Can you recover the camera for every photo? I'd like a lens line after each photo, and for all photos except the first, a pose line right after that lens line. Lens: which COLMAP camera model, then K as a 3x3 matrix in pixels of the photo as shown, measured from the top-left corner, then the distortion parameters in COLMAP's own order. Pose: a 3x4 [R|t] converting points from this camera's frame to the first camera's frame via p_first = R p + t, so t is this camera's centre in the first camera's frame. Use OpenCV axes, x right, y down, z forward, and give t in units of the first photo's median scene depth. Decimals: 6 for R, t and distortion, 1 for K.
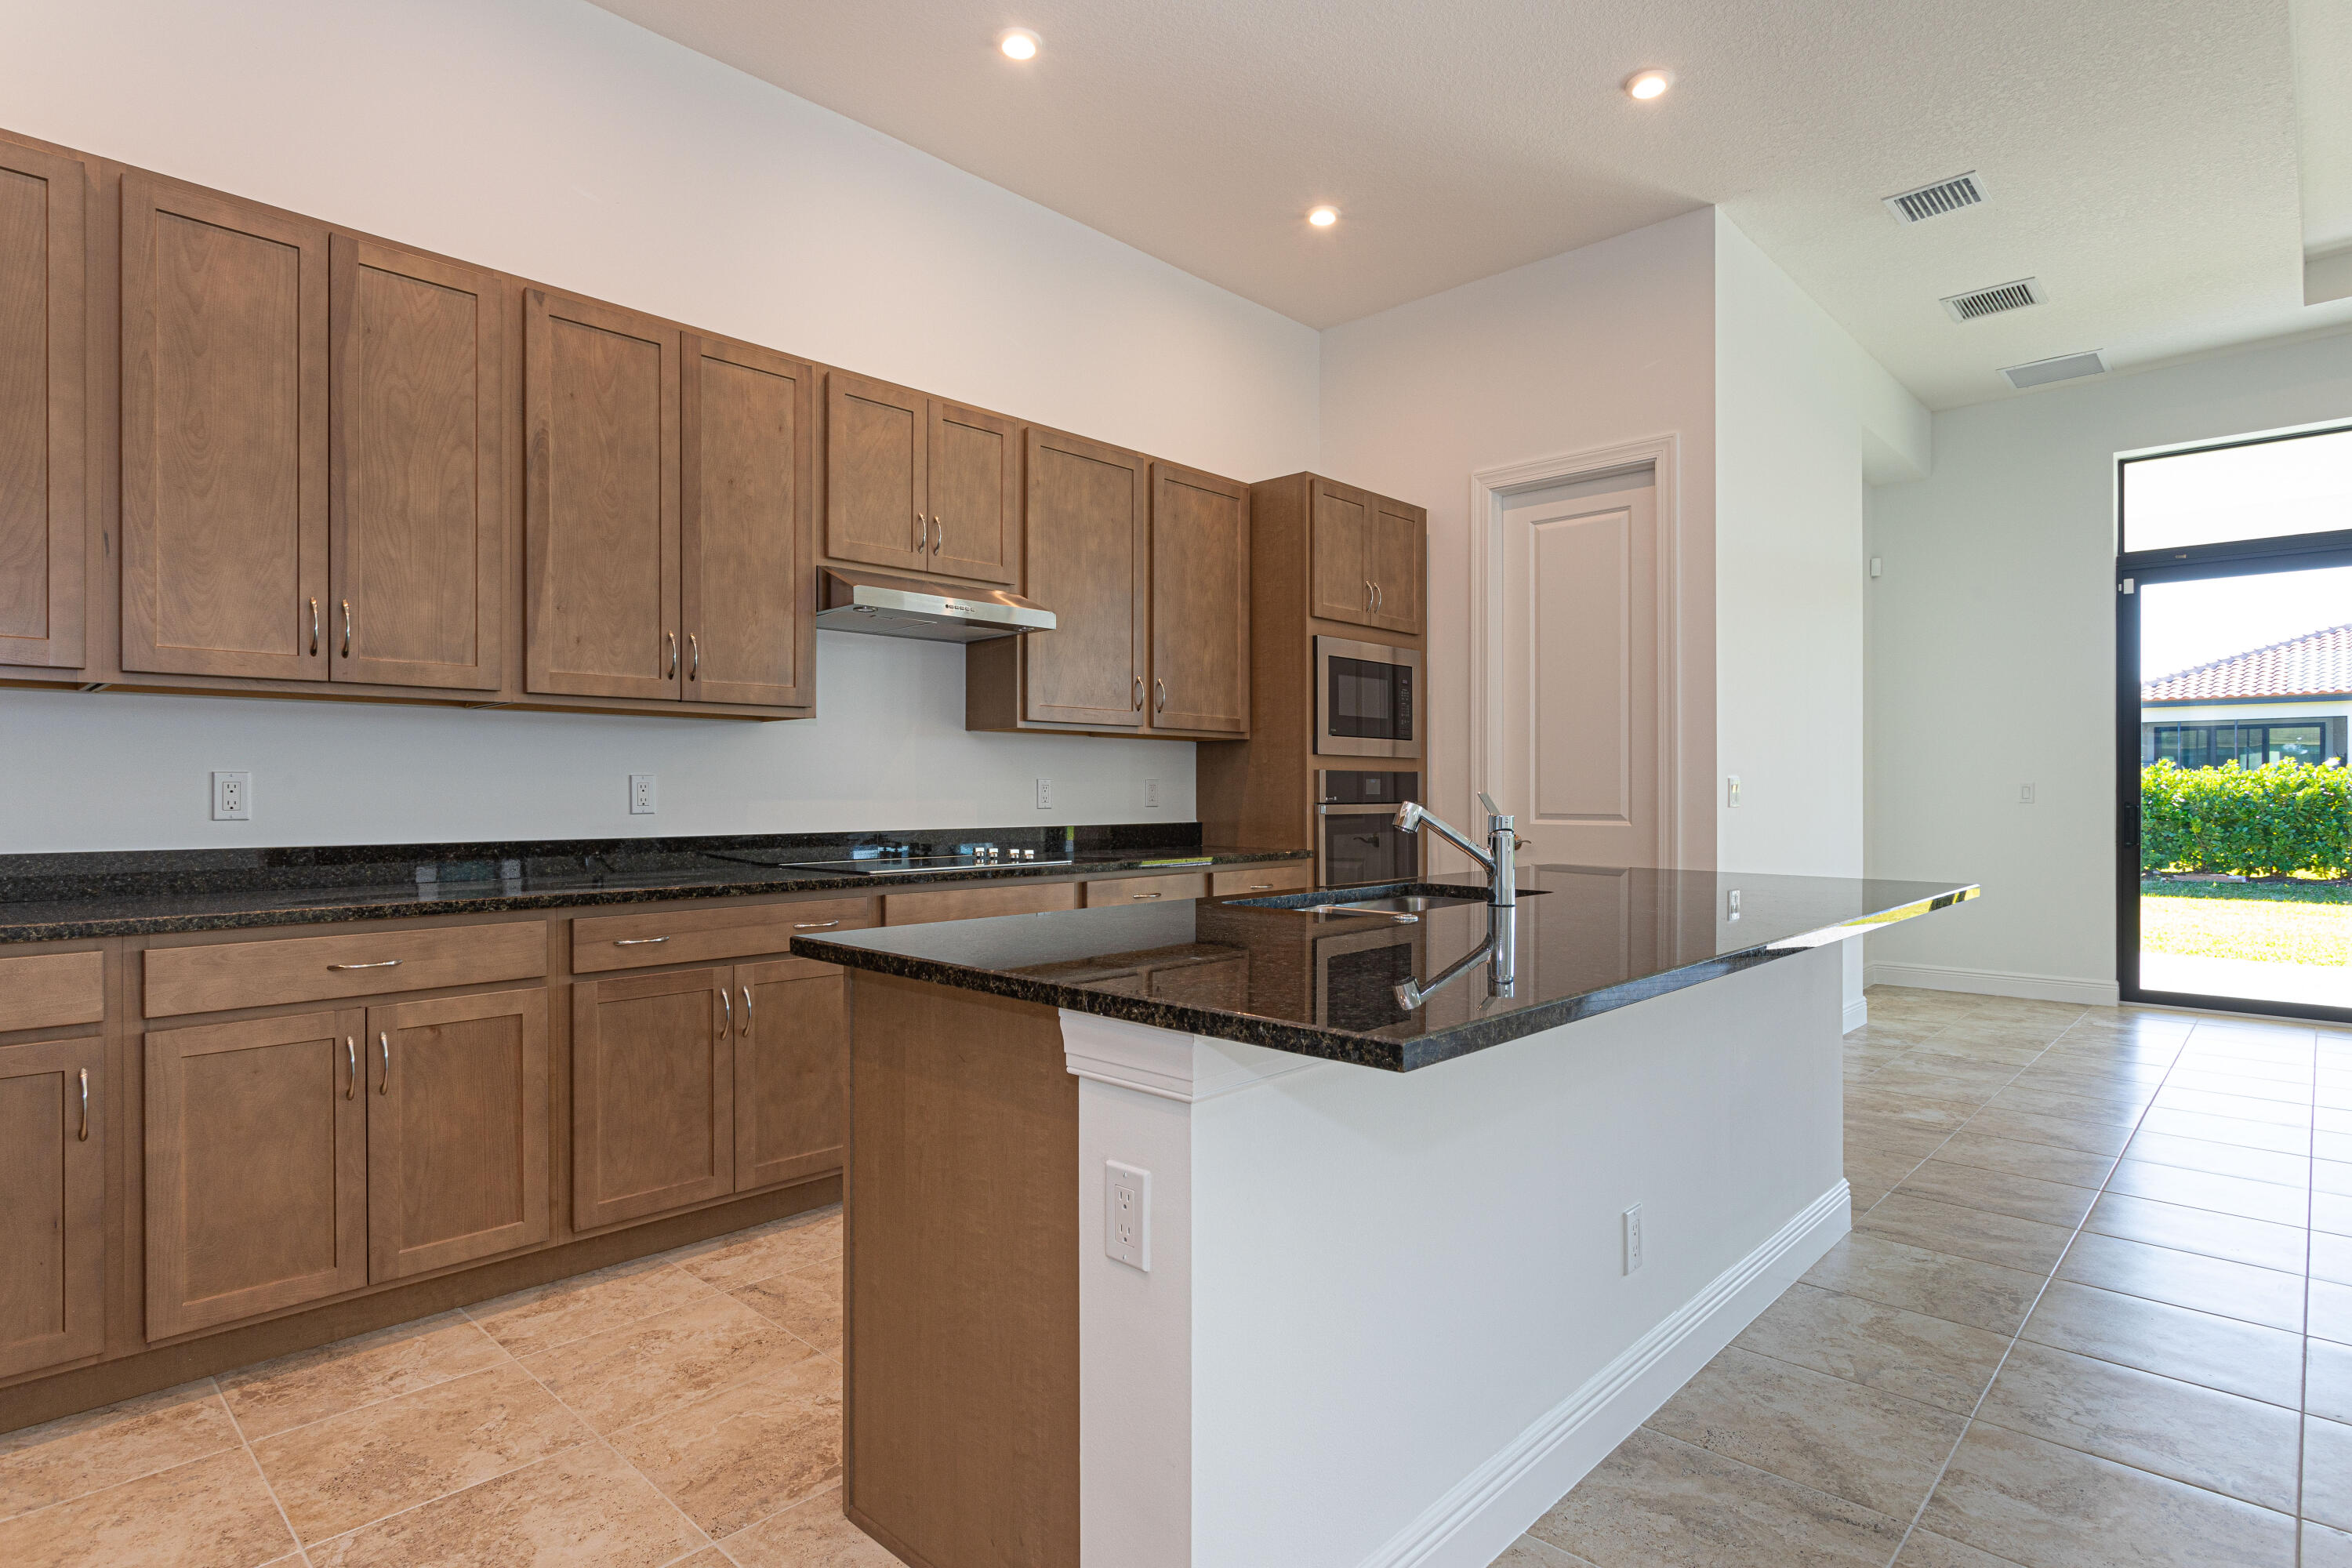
lens RADIAL K [[1207.8, 0, 1183.9], [0, 1207.8, 790.5], [0, 0, 1]] dist [-0.006621, 0.002768]
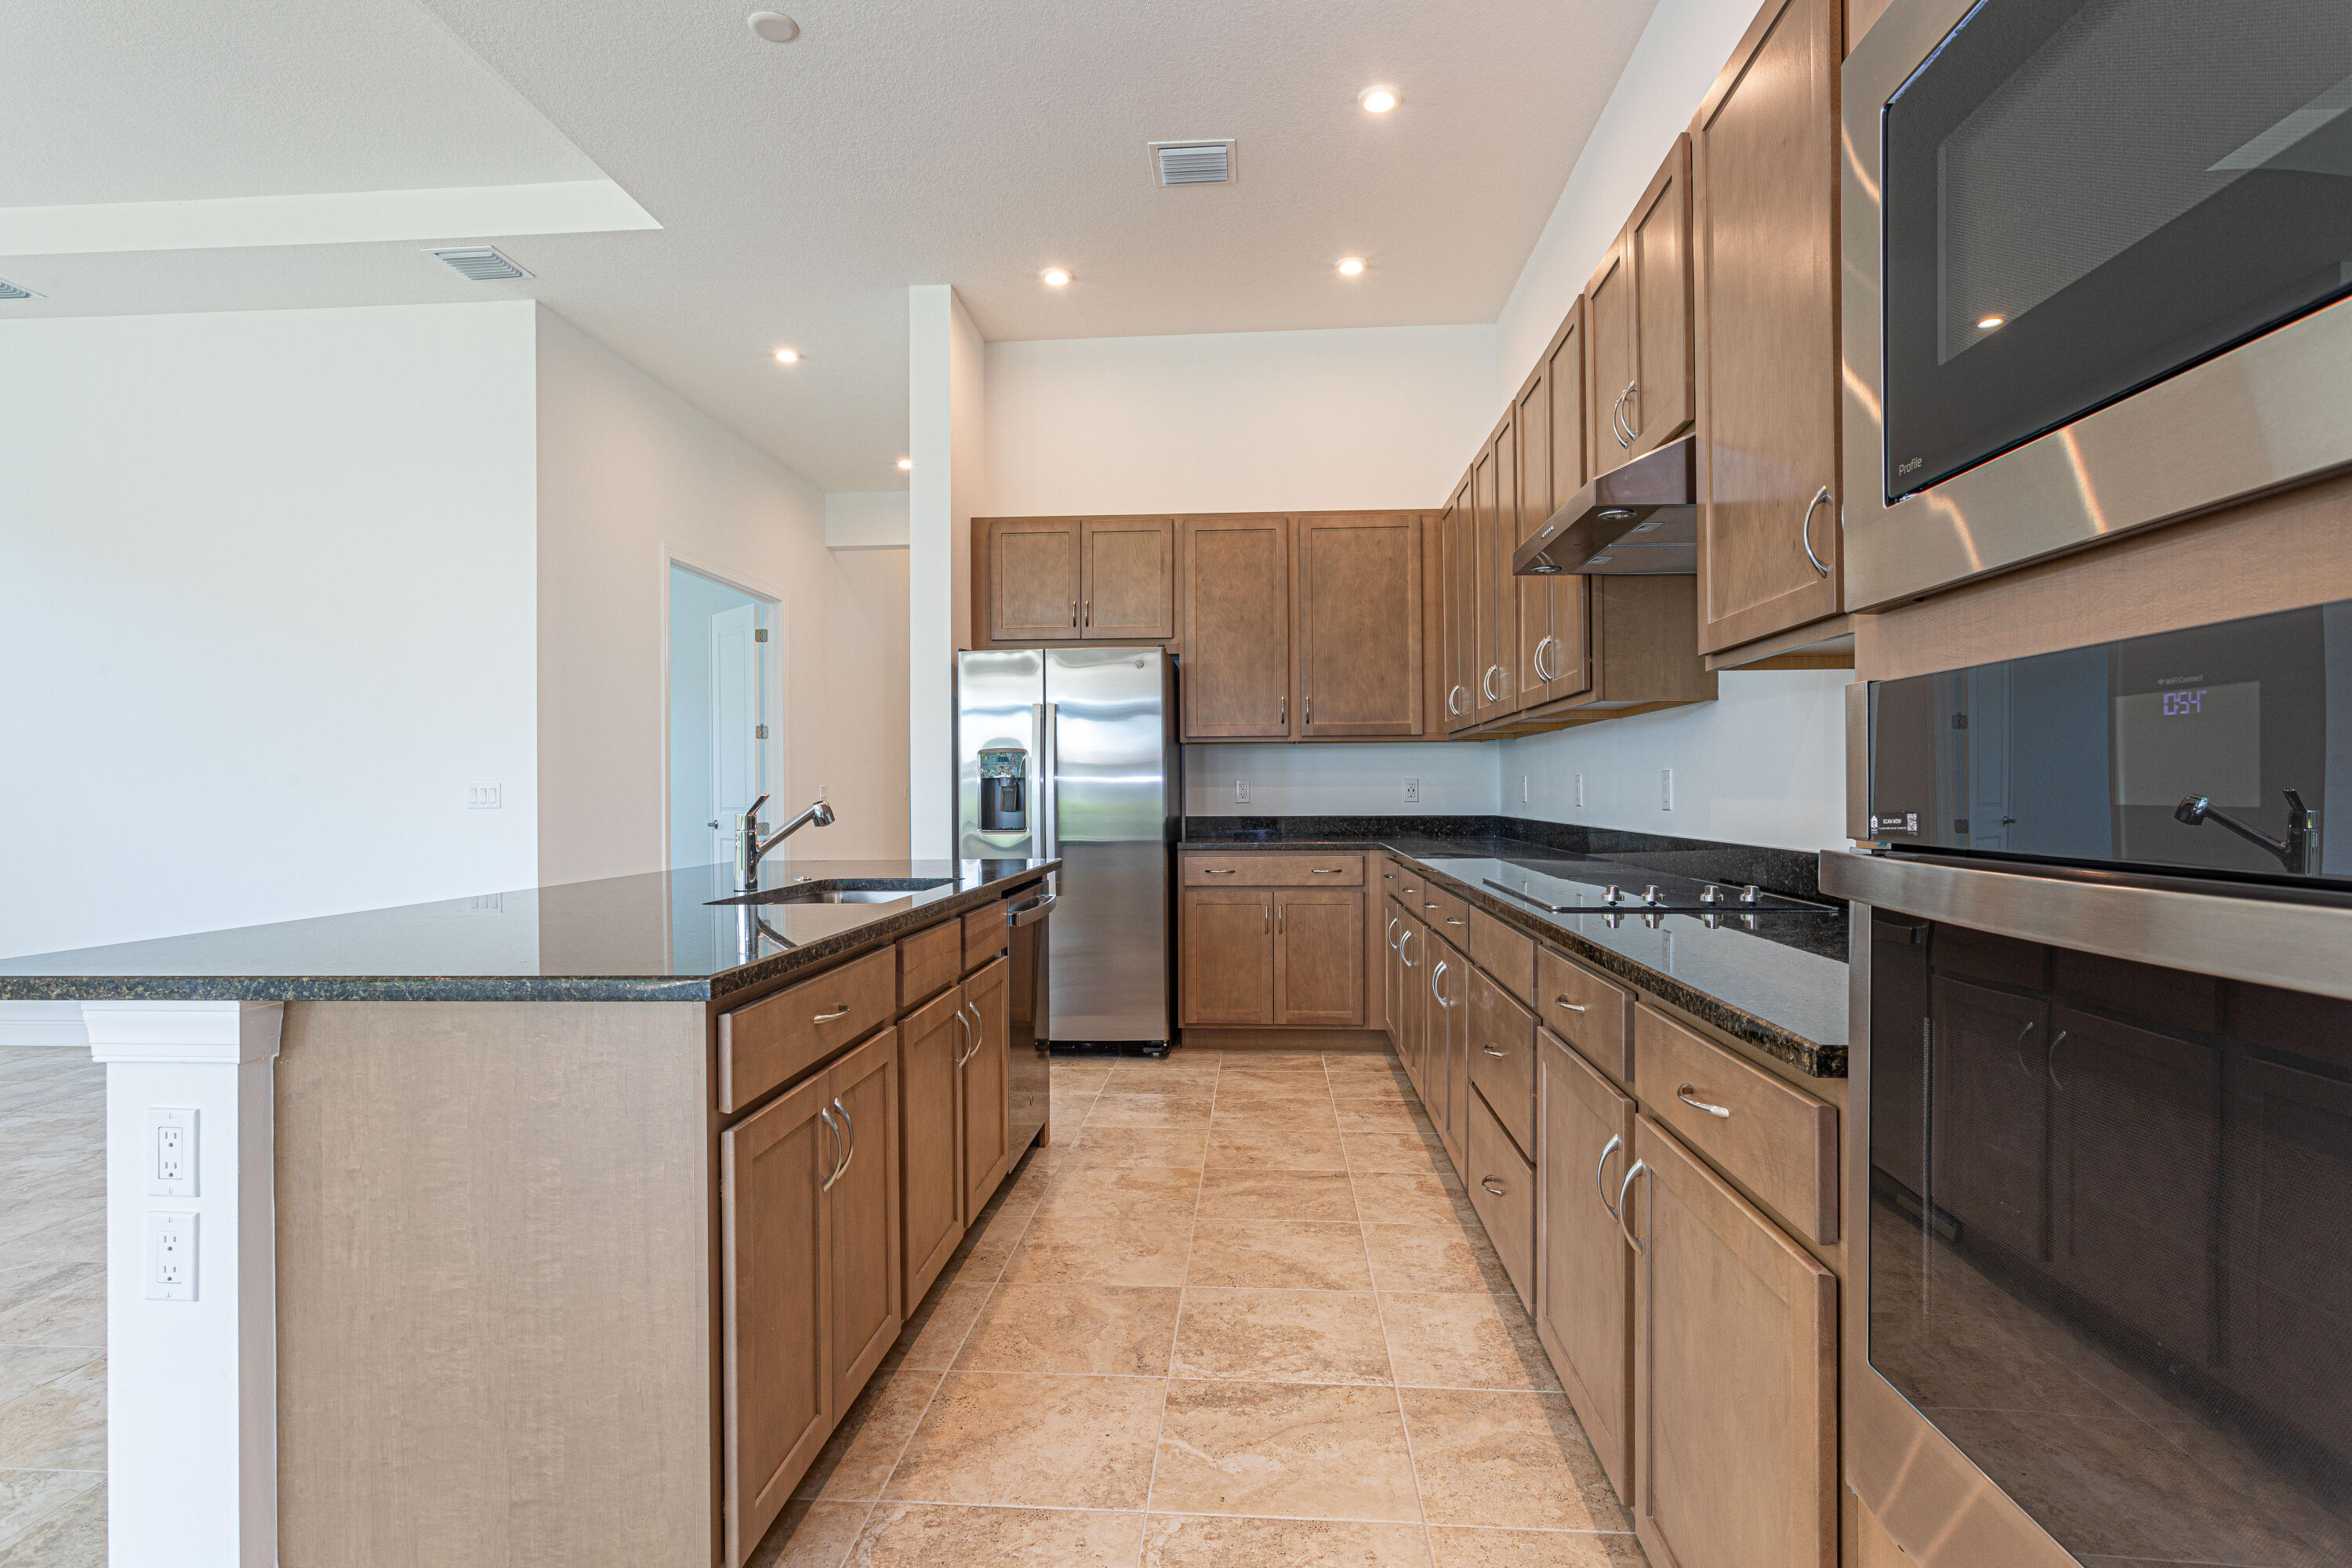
lens RADIAL K [[1226.1, 0, 1173.1], [0, 1226.1, 780.3], [0, 0, 1]] dist [-0.006540, 0.000432]
pose [[-0.777685, 0.001351, -0.628652, 0.409638], [0.006469, 0.999962, -0.005853, -0.001278], [0.628620, -0.008619, -0.777665, 1.303522]]
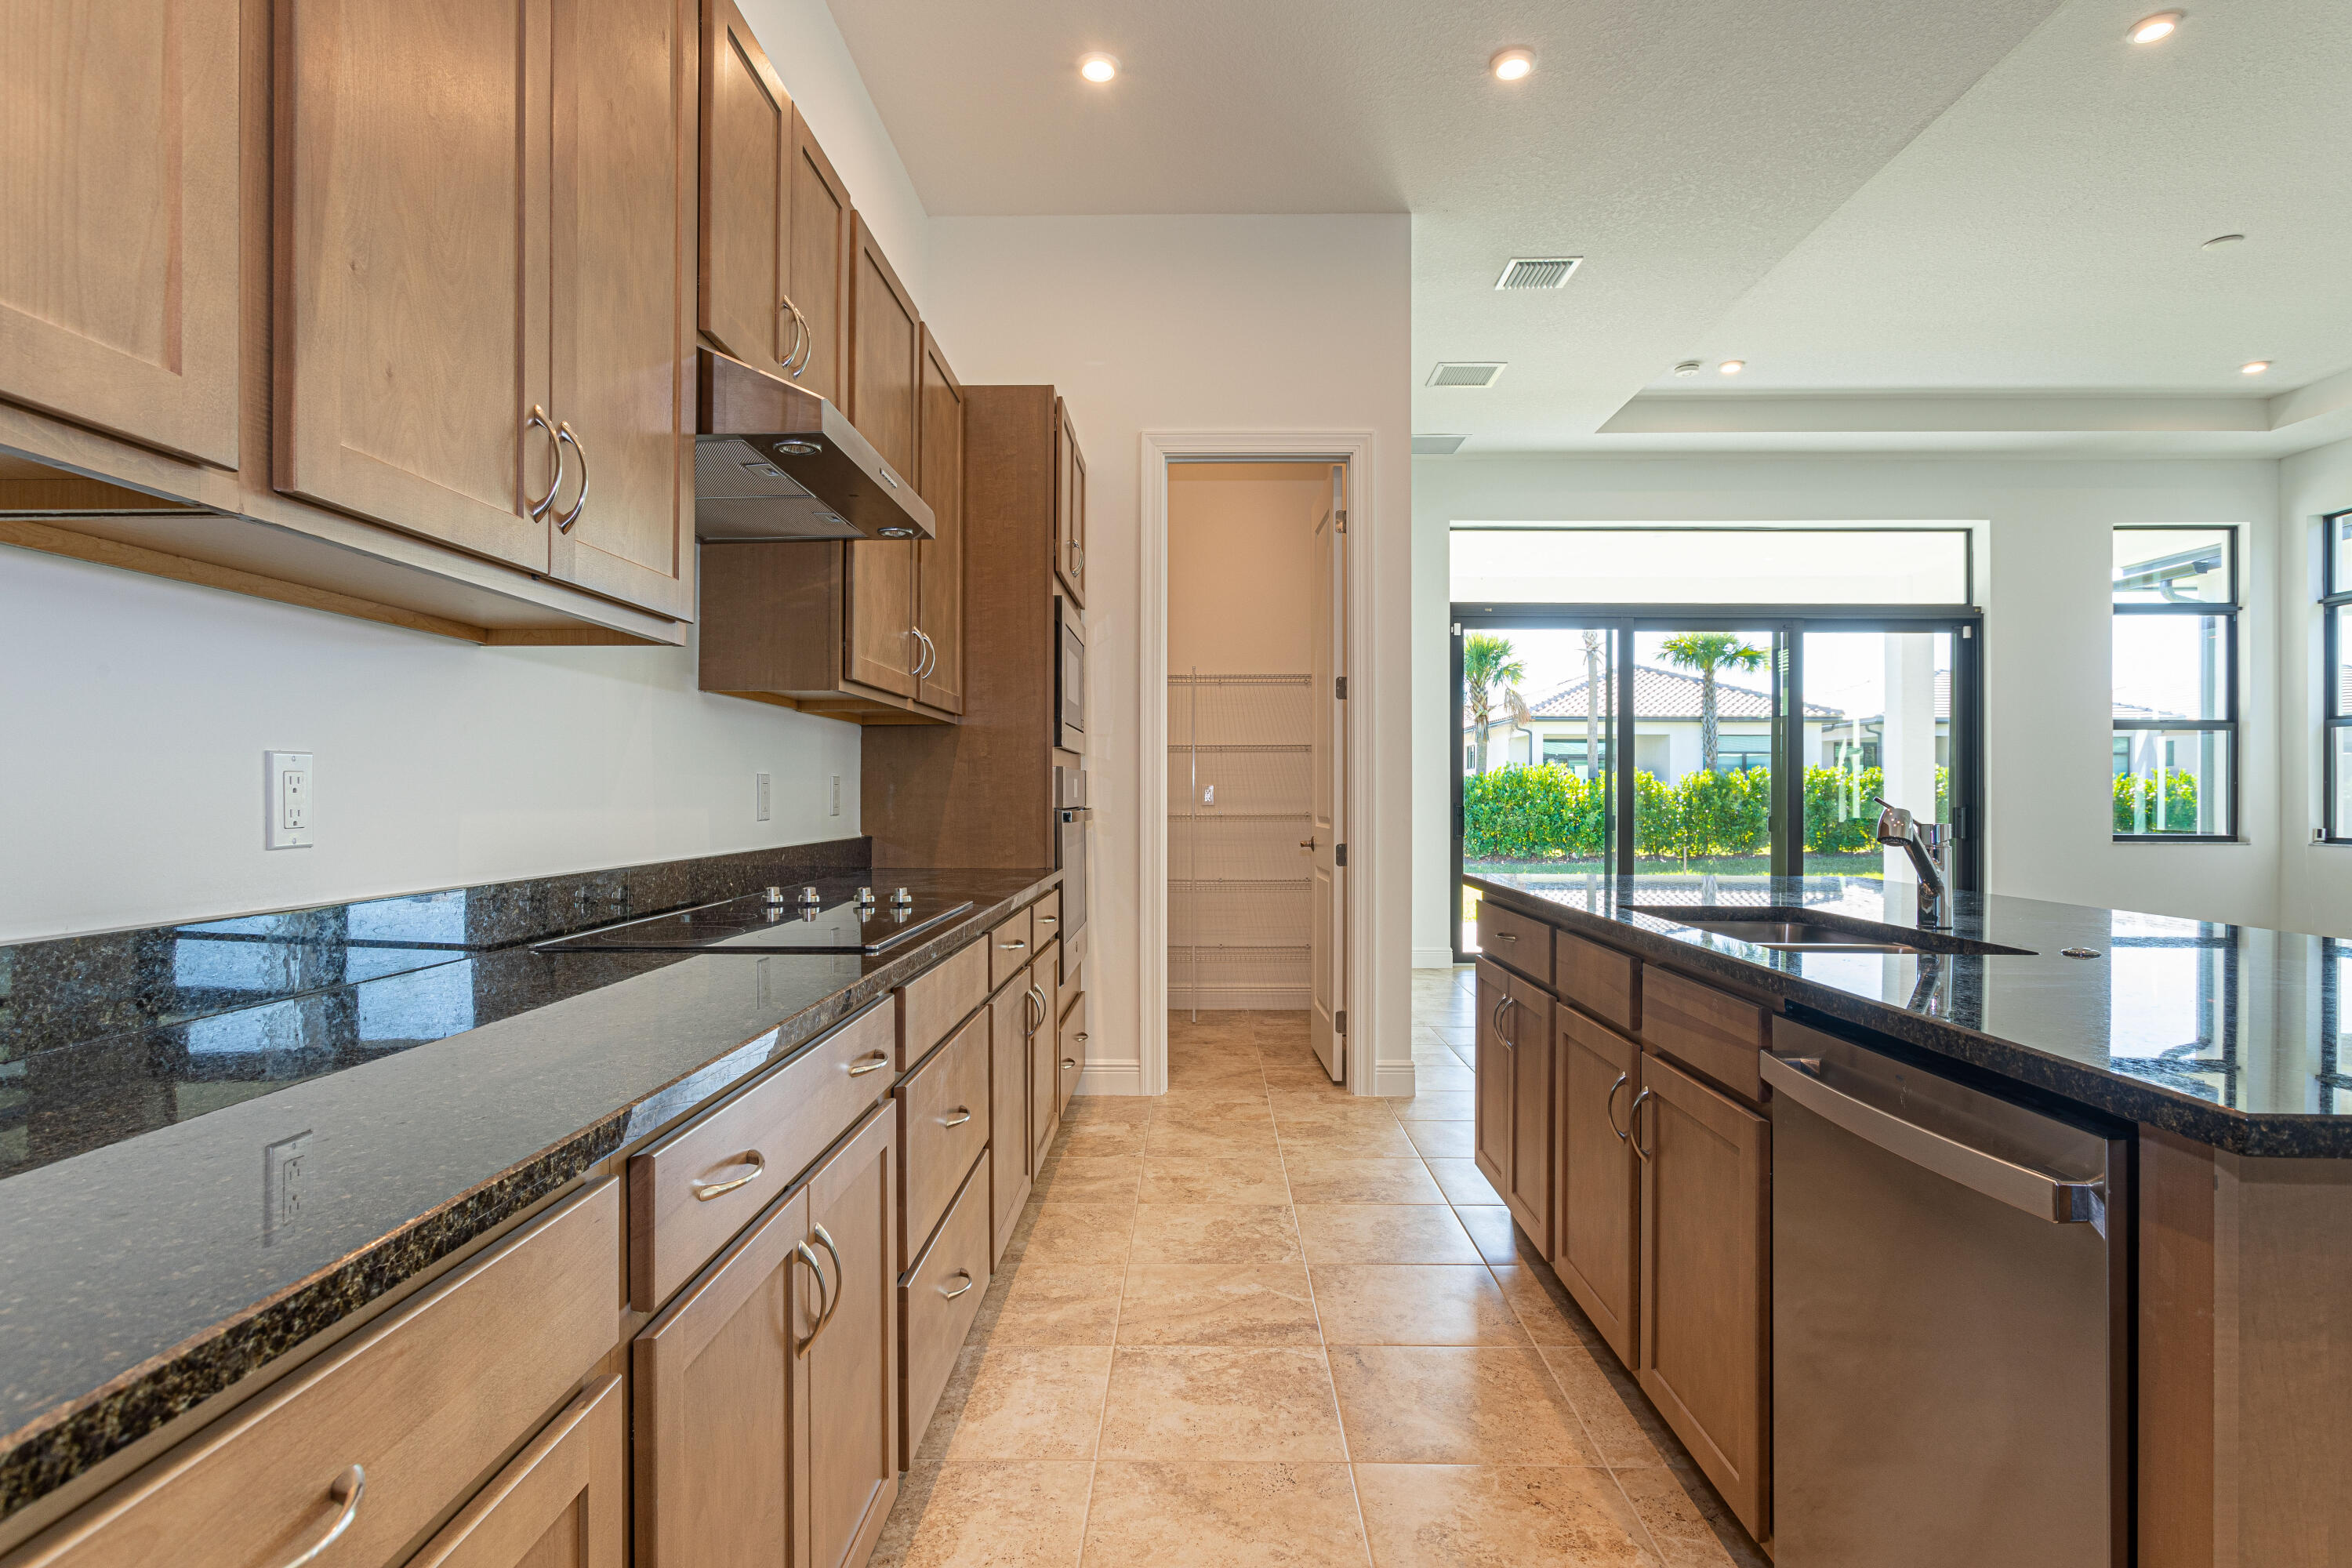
lens RADIAL K [[1207.8, 0, 1183.9], [0, 1207.8, 790.5], [0, 0, 1]] dist [-0.006621, 0.002768]
pose [[0.738723, 0.001952, 0.674006, -0.430423], [-0.001290, 0.999998, -0.001483, -0.000713], [-0.674008, 0.000226, 0.738724, 0.432052]]
